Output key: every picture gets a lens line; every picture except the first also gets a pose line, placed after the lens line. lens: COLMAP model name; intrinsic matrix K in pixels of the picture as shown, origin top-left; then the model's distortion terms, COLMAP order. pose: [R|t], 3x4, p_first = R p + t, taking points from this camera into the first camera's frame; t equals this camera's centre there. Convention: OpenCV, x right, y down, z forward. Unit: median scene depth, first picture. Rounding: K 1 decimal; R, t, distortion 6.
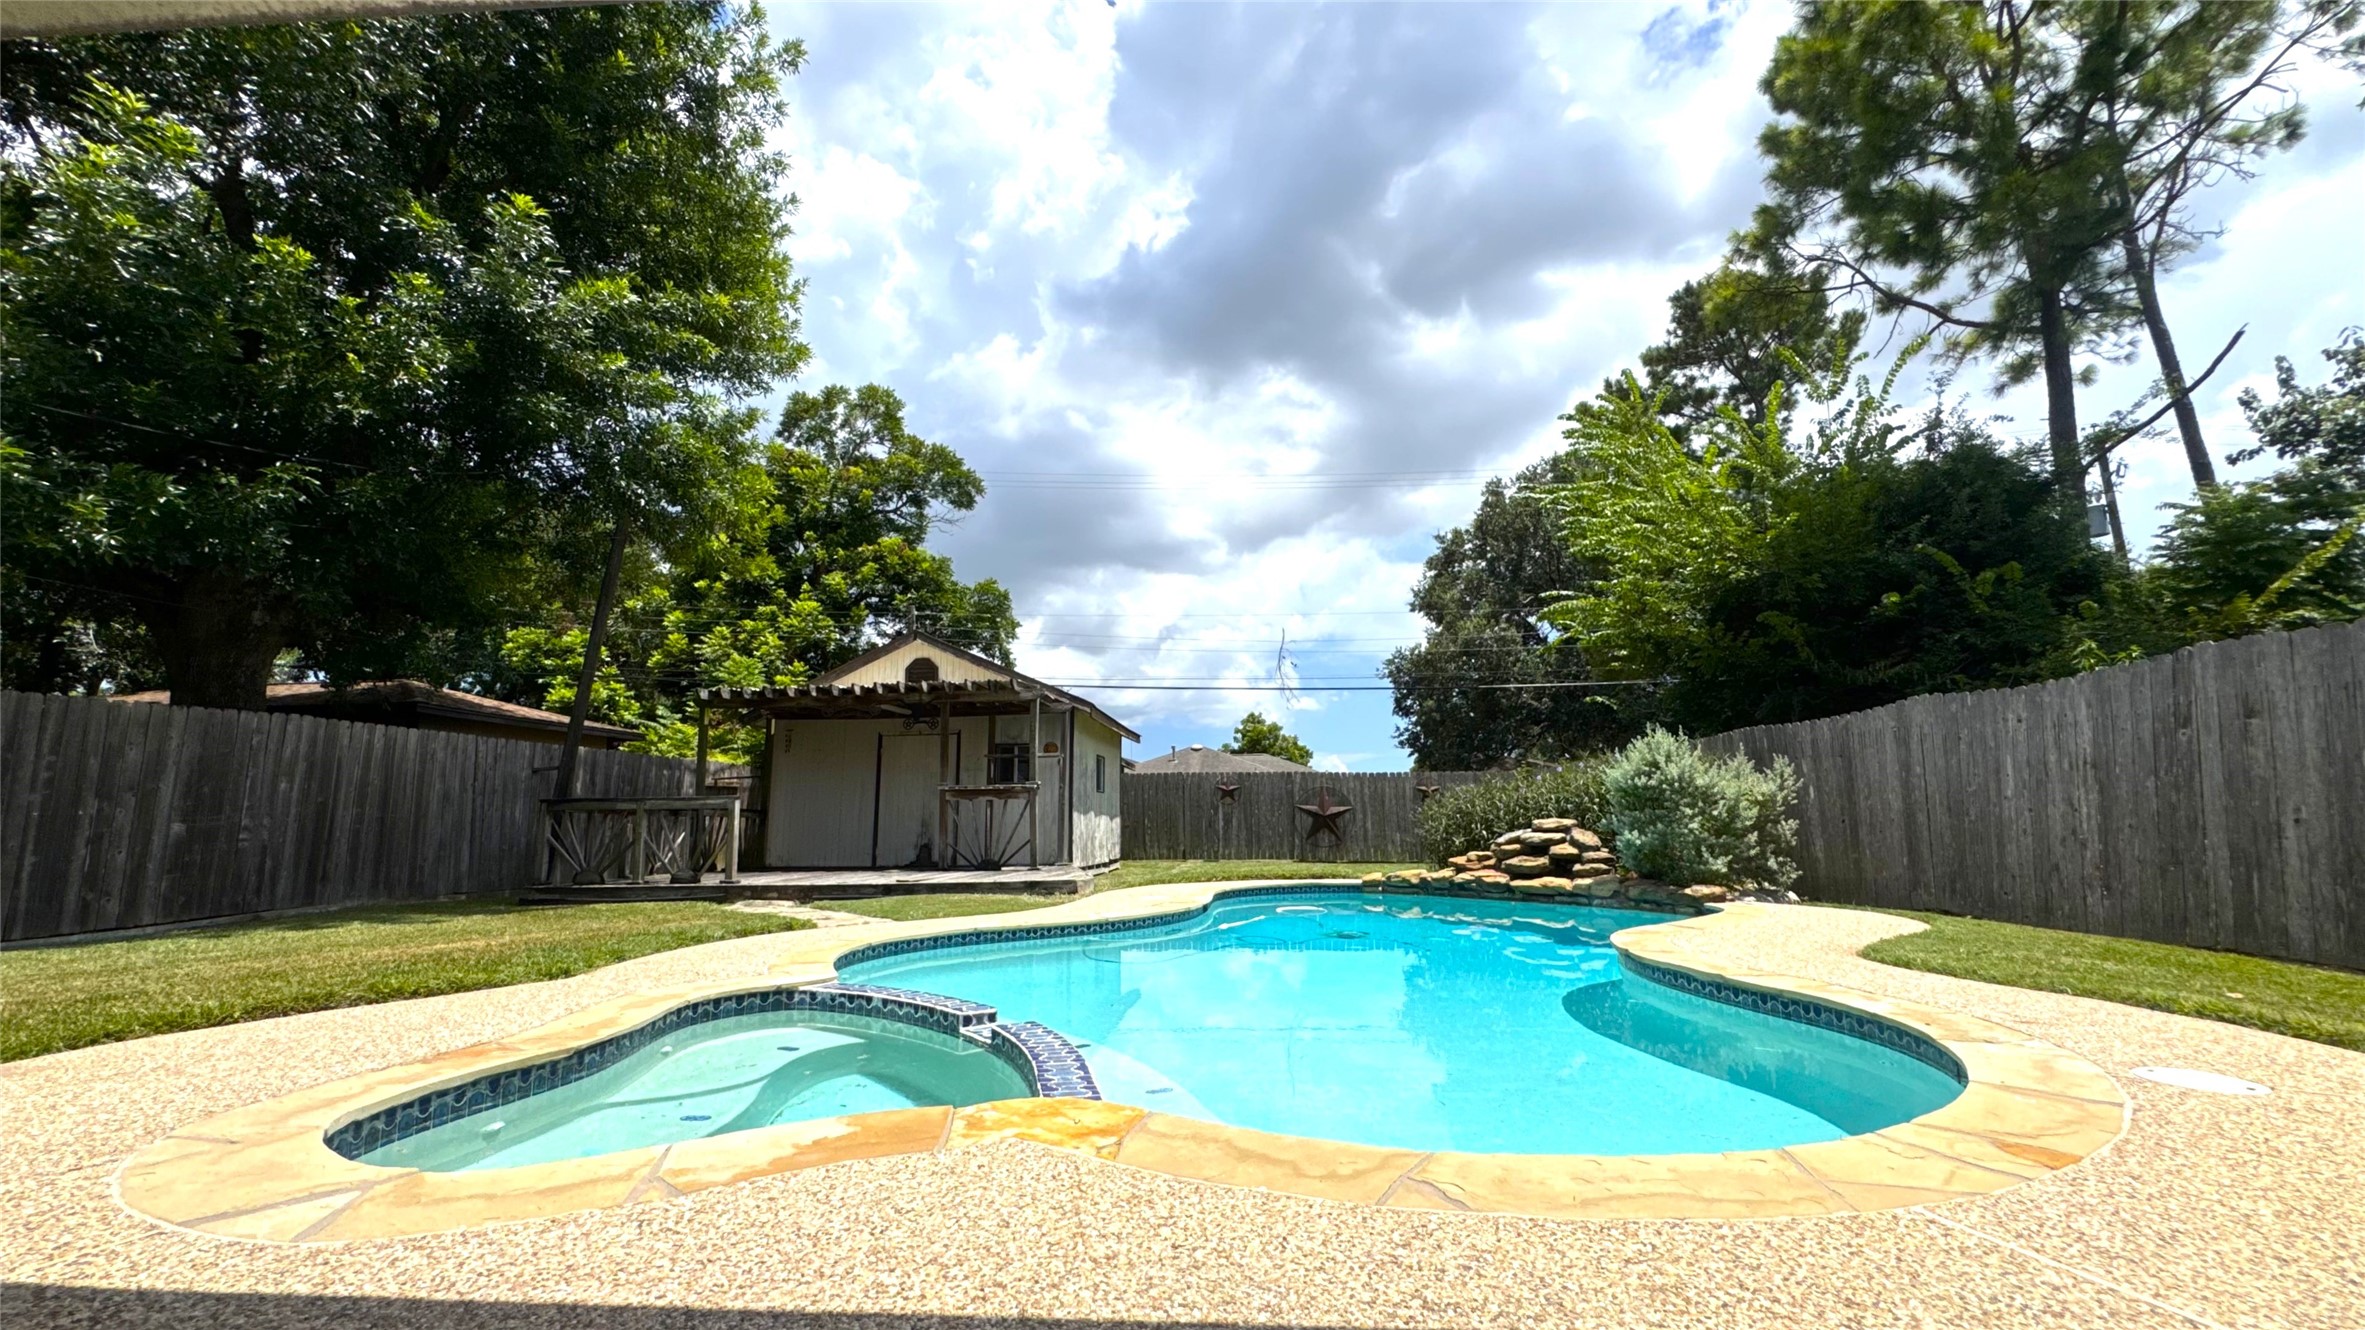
lens RADIAL K [[980.5, 0, 1183.1], [0, 980.5, 662.0], [0, 0, 1]] dist [-0.000870, 0.000185]
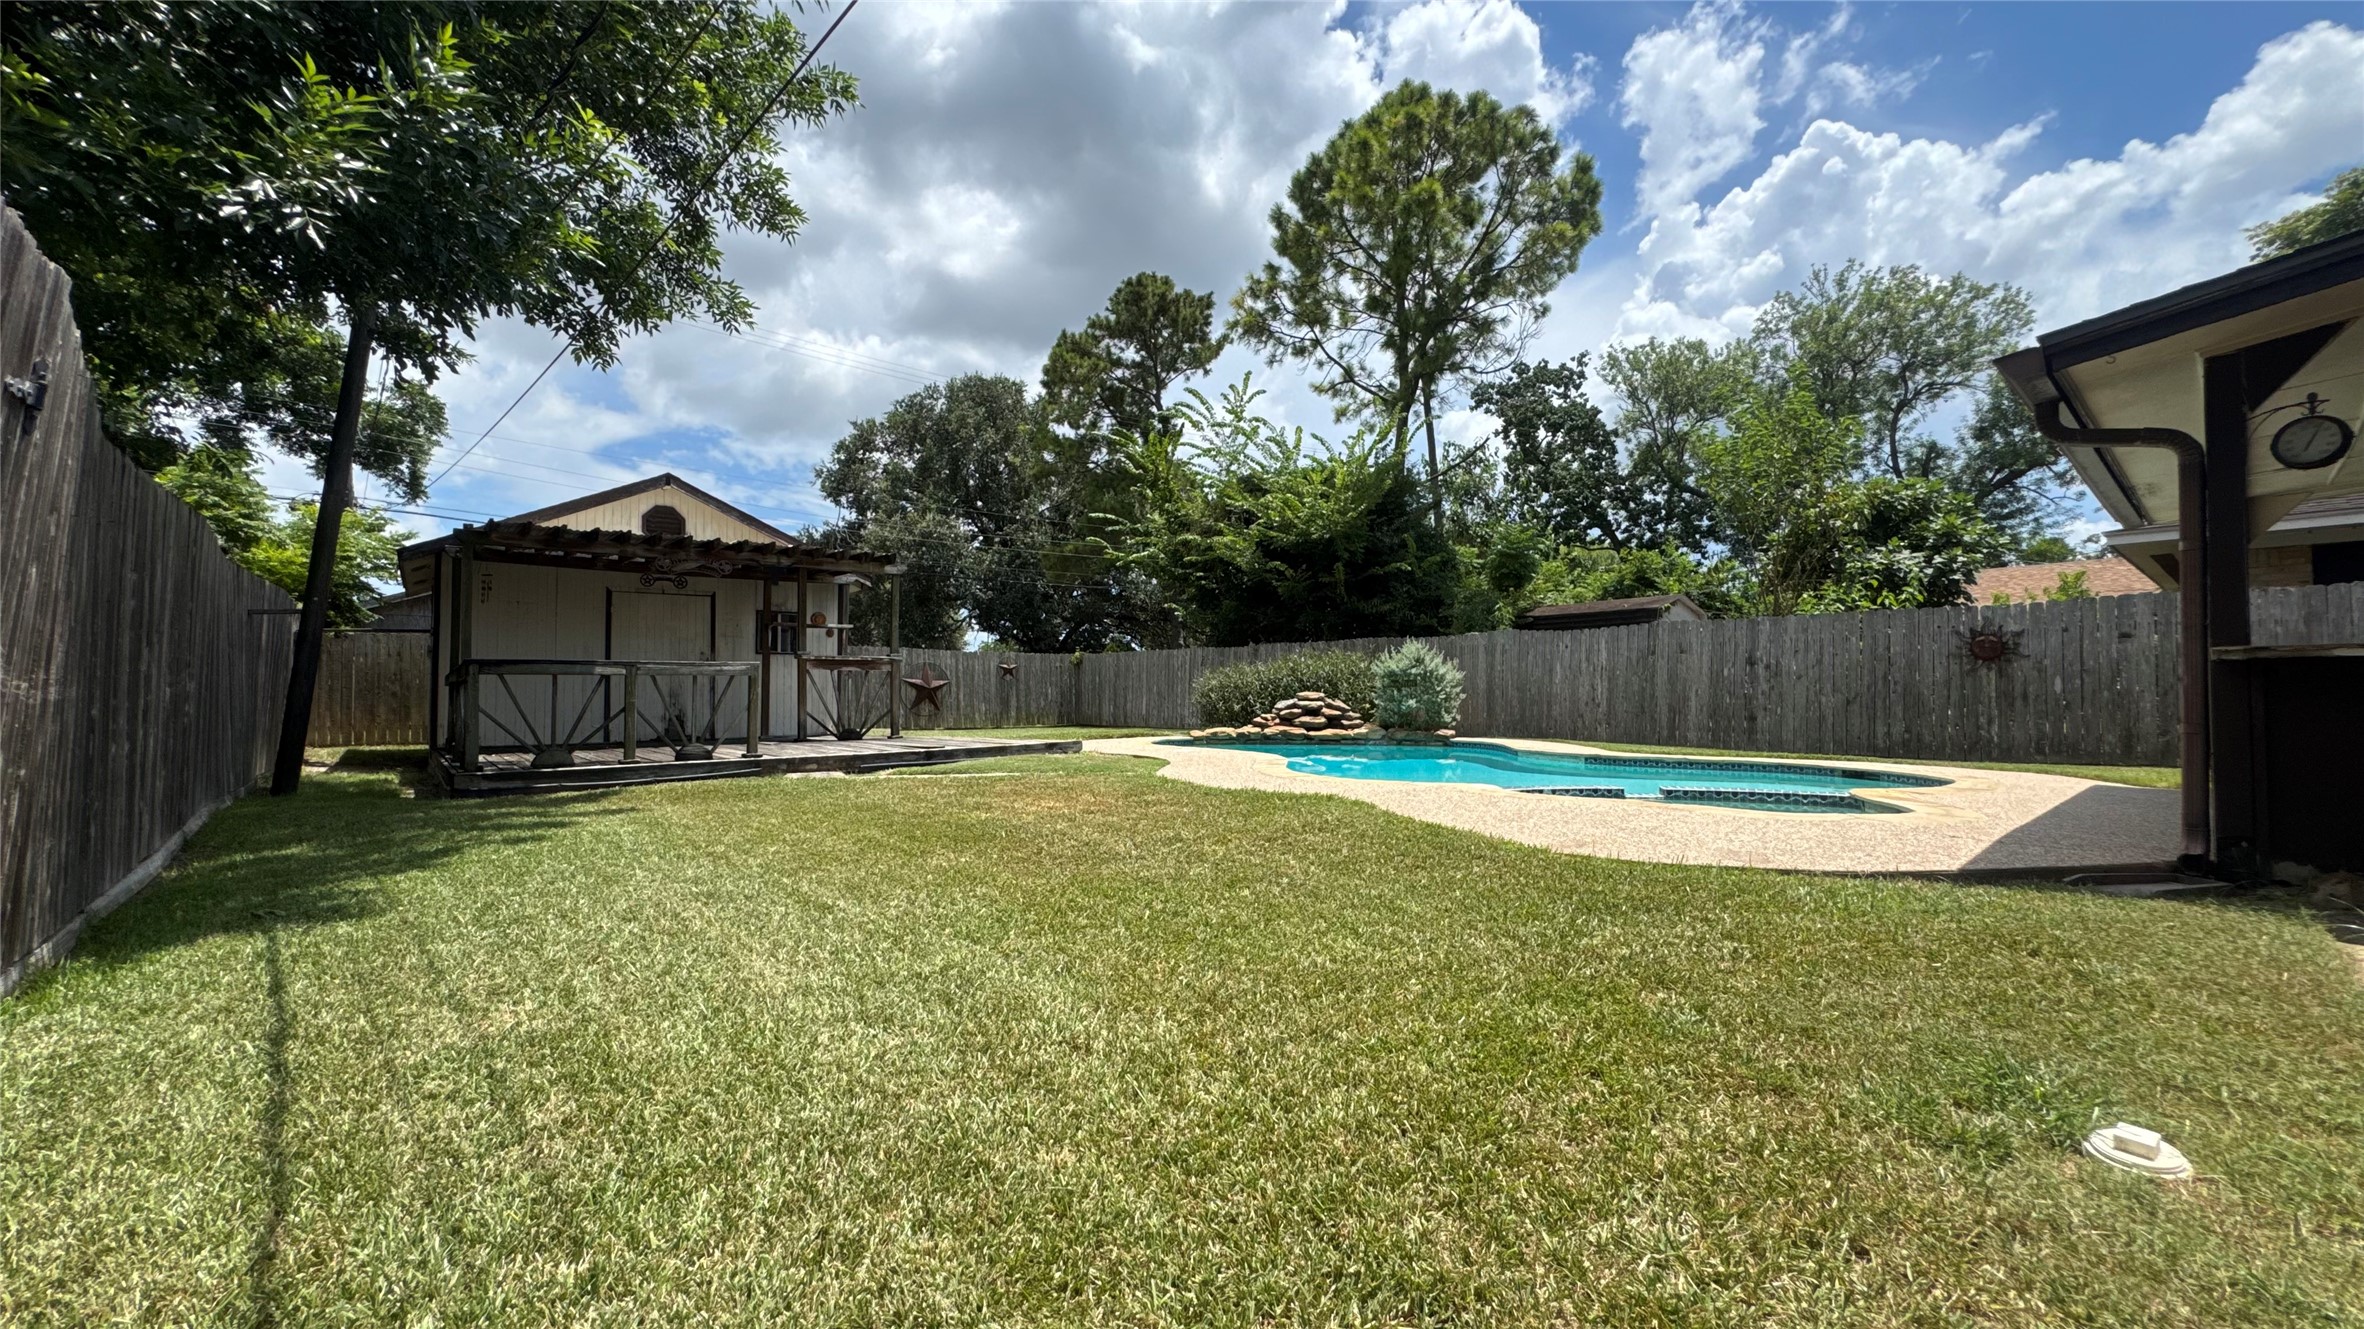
lens RADIAL K [[941.9, 0, 1182.8], [0, 941.9, 661.7], [0, 0, 1]] dist [-0.002333, -0.000173]
pose [[0.707587, 0.029536, 0.706009, -0.287653], [-0.117886, 0.990058, 0.076730, 0.007358], [-0.696724, -0.137521, 0.704034, 0.034915]]
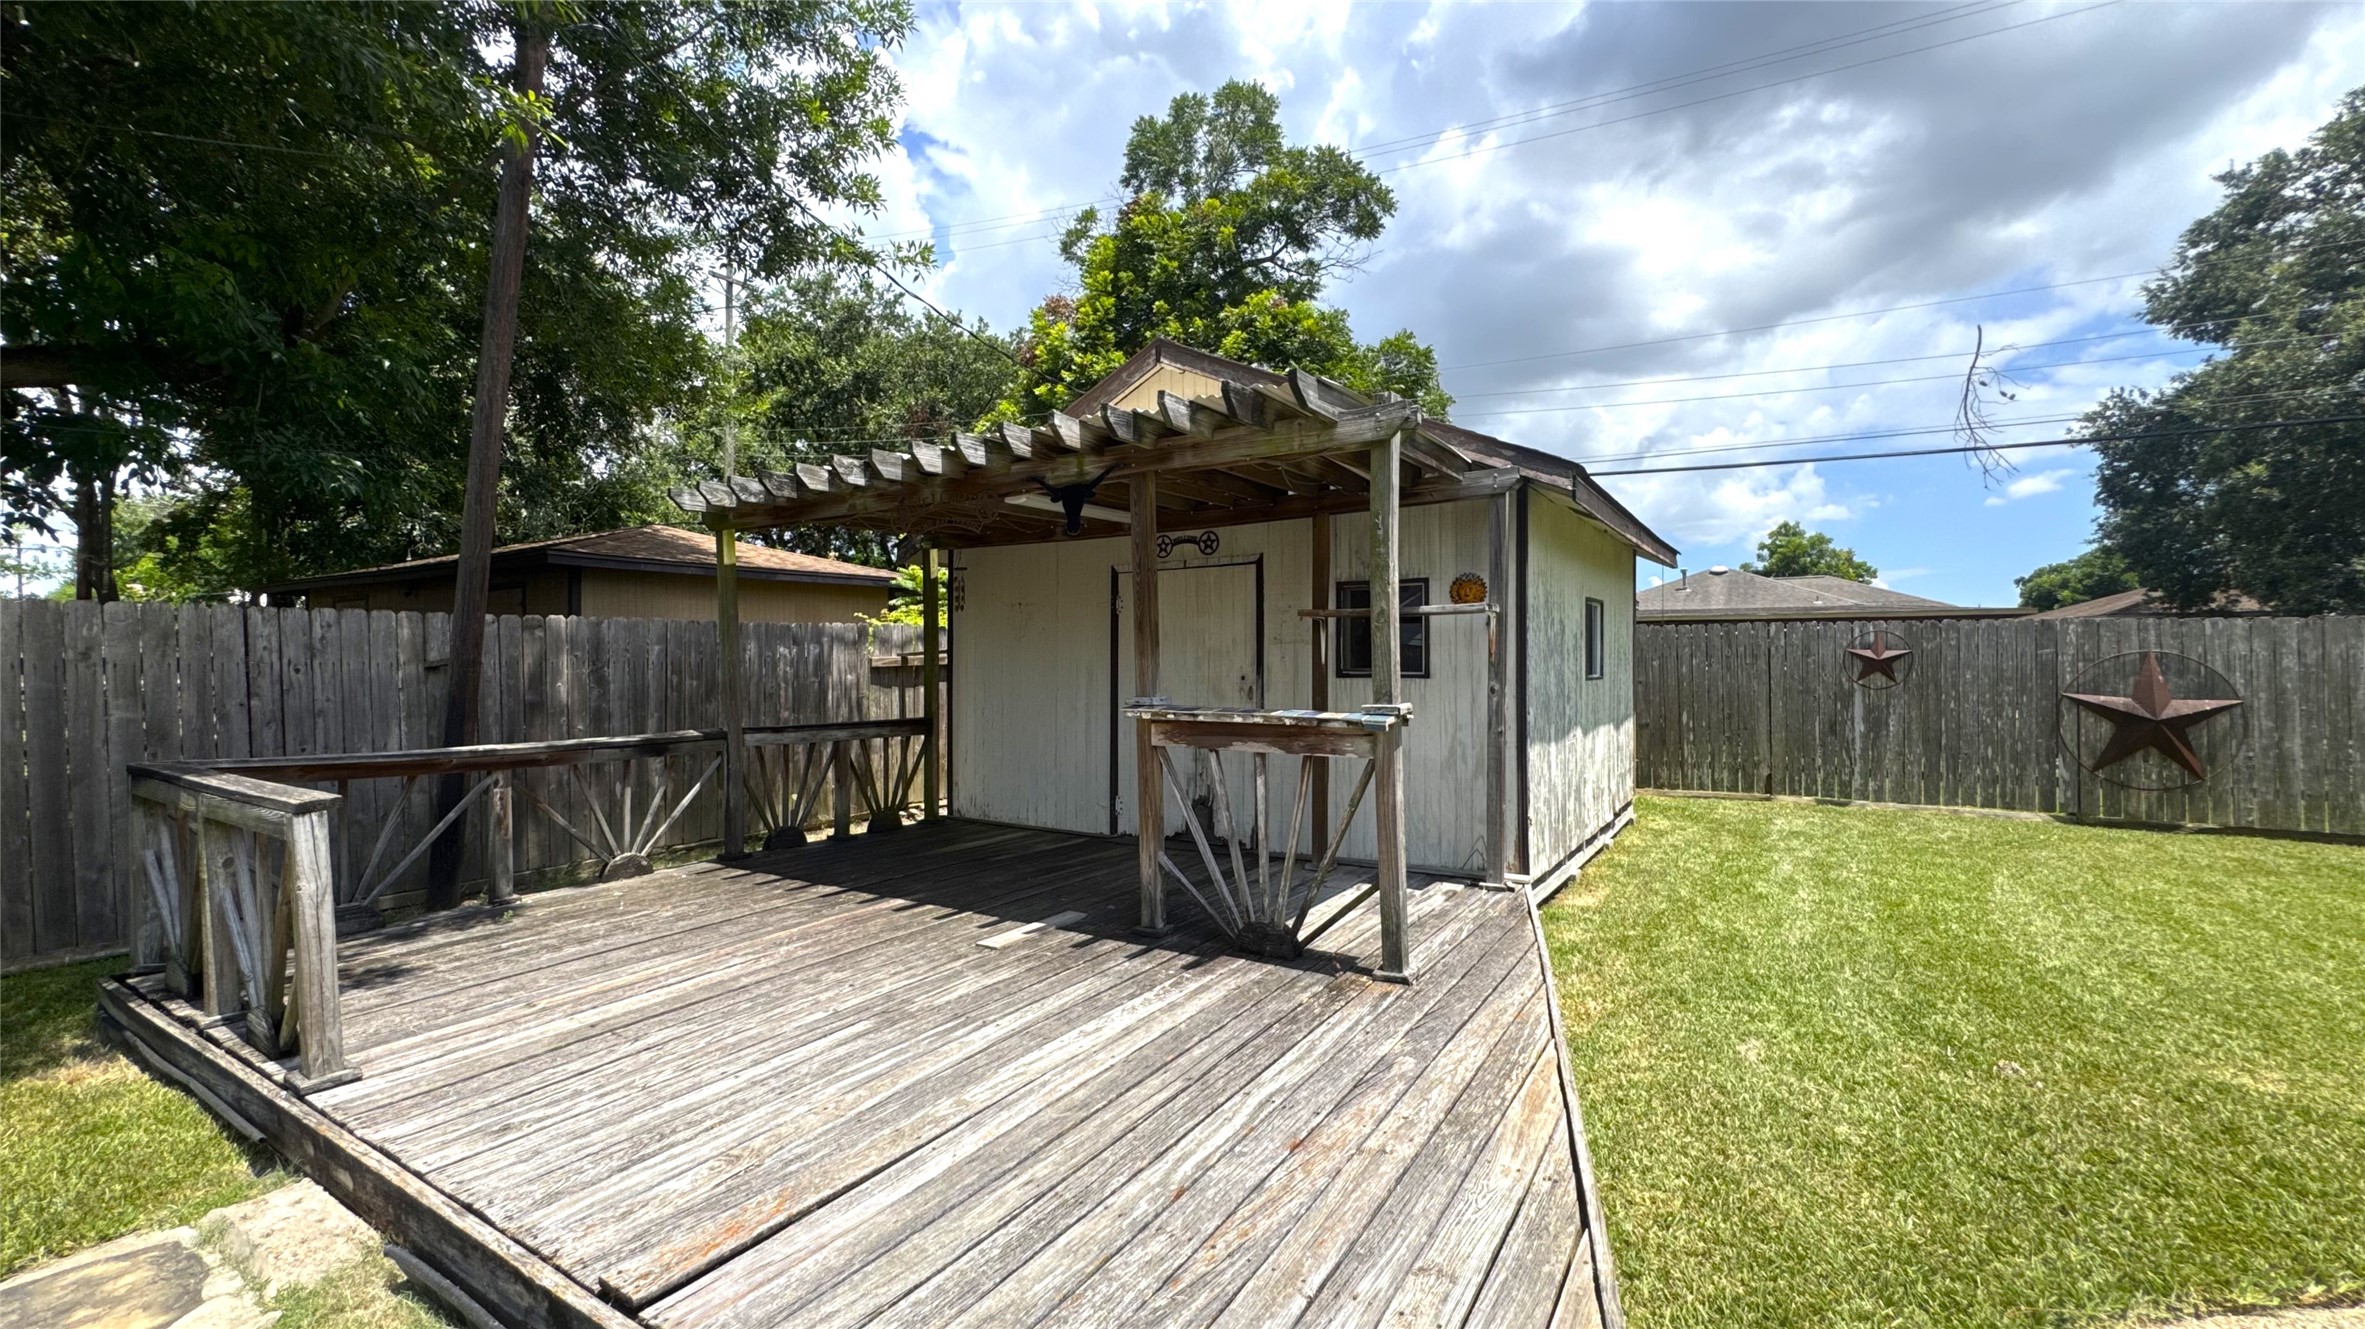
lens RADIAL K [[979.5, 0, 1185.3], [0, 979.5, 661.2], [0, 0, 1]] dist [-0.001667, 0.000583]
pose [[0.895246, 0.003645, -0.445557, -0.031478], [0.072193, 0.985567, 0.153118, 0.024713], [0.439684, -0.169244, 0.882062, 0.310723]]
